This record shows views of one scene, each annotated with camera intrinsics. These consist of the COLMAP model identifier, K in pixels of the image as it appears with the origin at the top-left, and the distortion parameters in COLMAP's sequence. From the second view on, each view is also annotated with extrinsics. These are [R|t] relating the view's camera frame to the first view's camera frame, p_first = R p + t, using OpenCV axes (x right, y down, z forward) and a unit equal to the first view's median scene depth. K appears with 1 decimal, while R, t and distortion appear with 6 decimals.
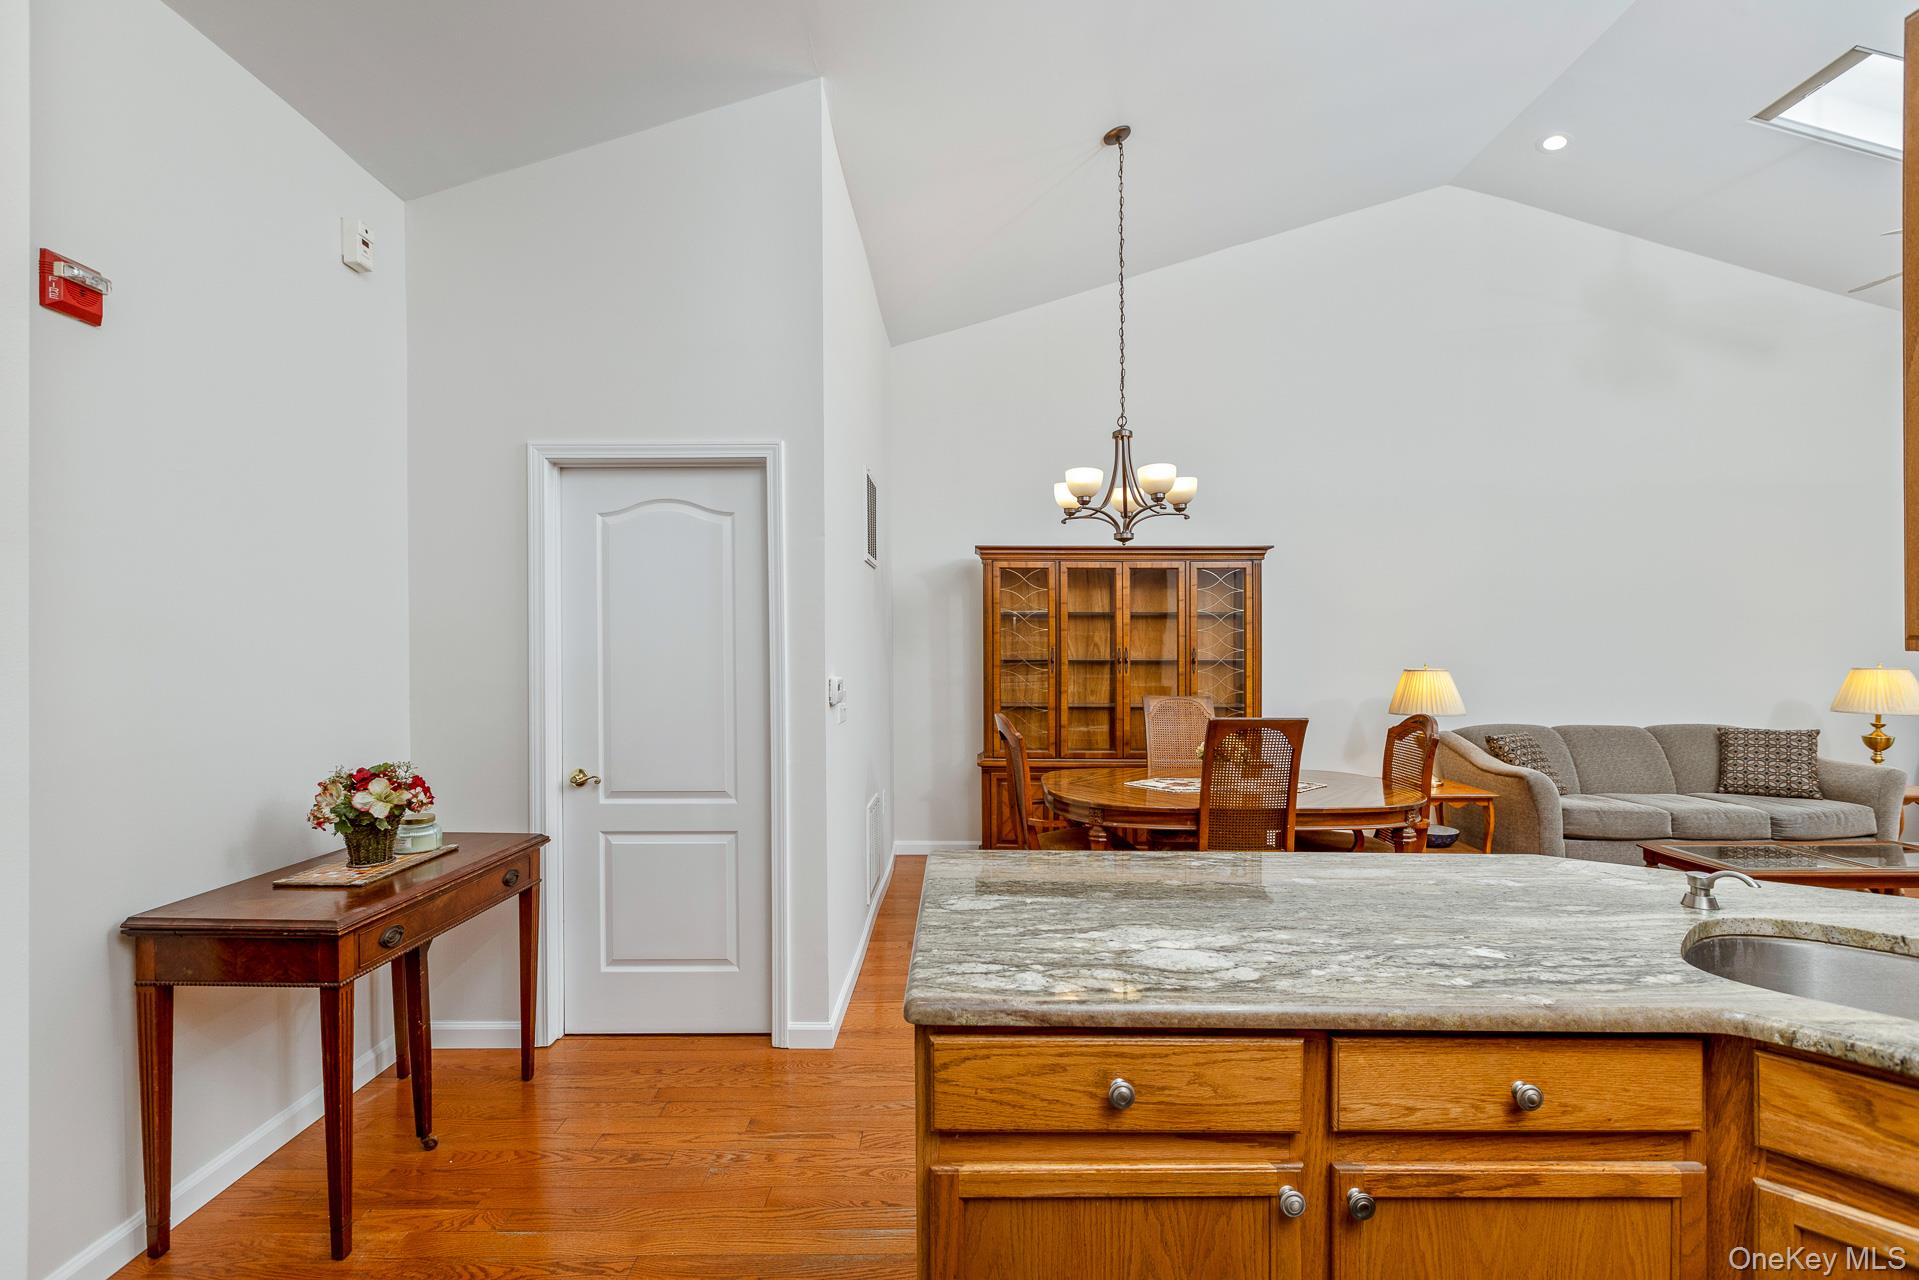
lens RADIAL K [[871.3, 0, 966.4], [0, 871.3, 635.3], [0, 0, 1]] dist [0.003574, 0.000471]
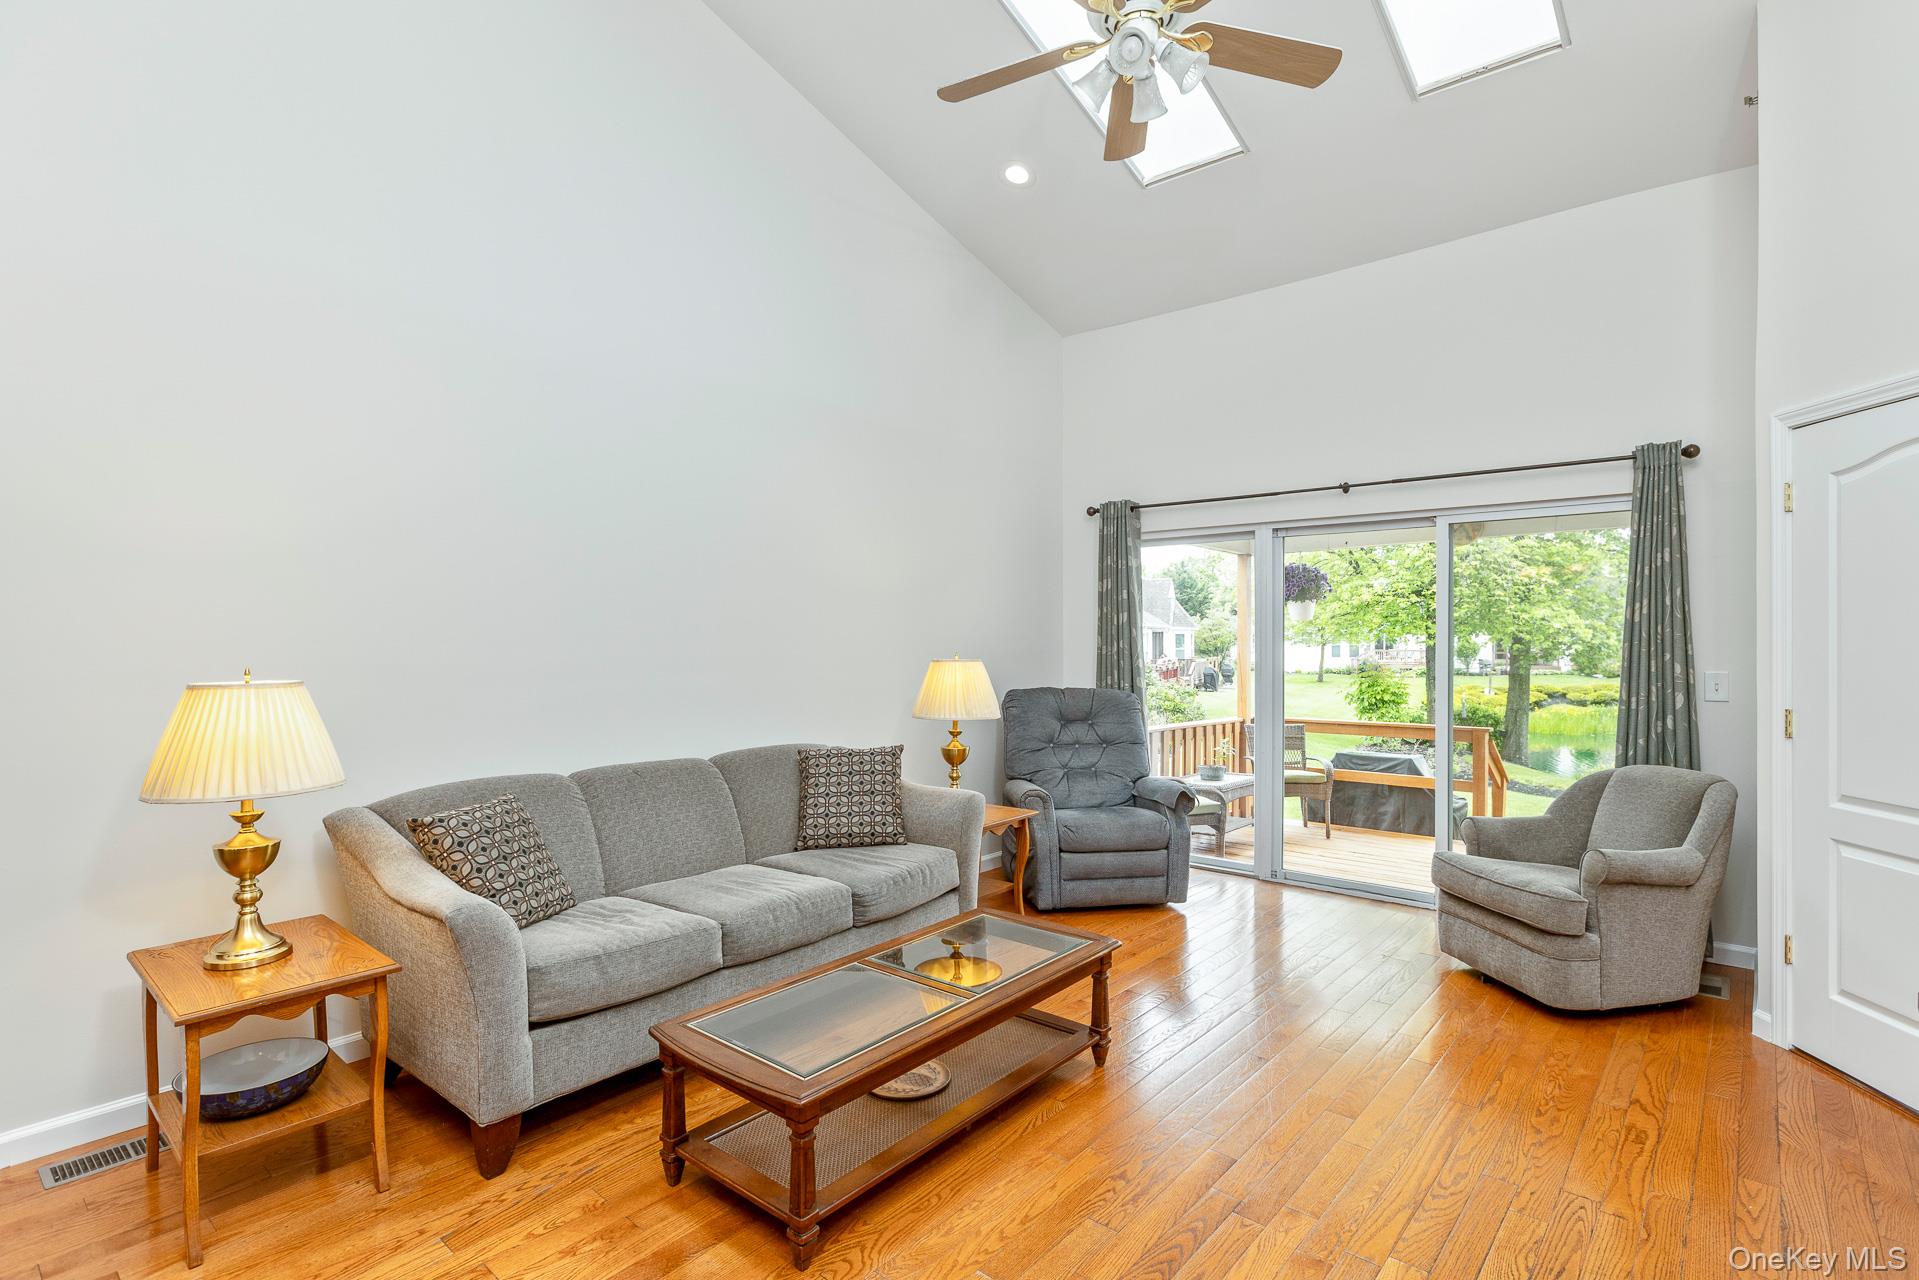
lens RADIAL K [[918.8, 0, 960.2], [0, 918.8, 638.8], [0, 0, 1]] dist [0.009008, -0.004124]
pose [[0.654109, -0.000406, 0.756400, 0.649545], [-0.008149, 0.999938, 0.007584, 0.018320], [-0.756356, -0.011125, 0.654065, 0.706279]]
